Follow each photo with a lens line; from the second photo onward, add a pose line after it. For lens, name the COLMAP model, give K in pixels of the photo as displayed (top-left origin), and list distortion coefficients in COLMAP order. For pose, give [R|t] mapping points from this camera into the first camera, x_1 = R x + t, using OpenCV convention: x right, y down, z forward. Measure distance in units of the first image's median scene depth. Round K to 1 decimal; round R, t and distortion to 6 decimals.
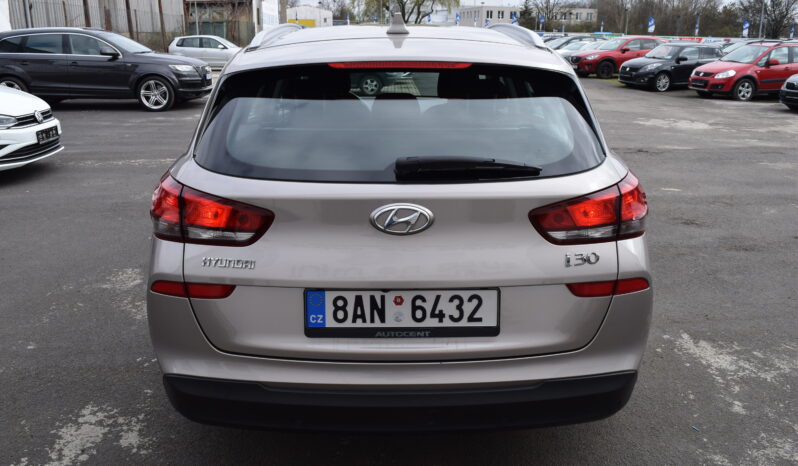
lens RADIAL K [[631.2, 0, 399.0], [0, 631.2, 233.0], [0, 0, 1]] dist [-0.084523, -0.000642]
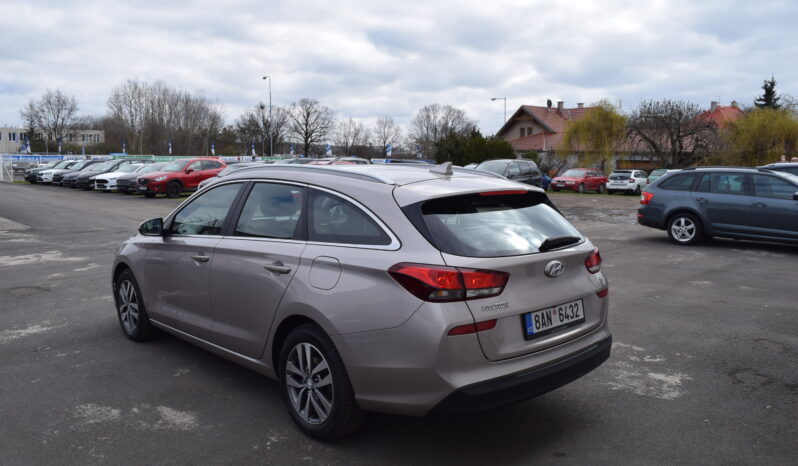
lens RADIAL K [[631.2, 0, 399.0], [0, 631.2, 233.0], [0, 0, 1]] dist [-0.084523, -0.000642]
pose [[0.741120, -0.071928, 0.667508, -1.592501], [0.194038, 0.974762, -0.110400, -0.008455], [-0.642721, 0.211342, 0.736373, -0.146113]]
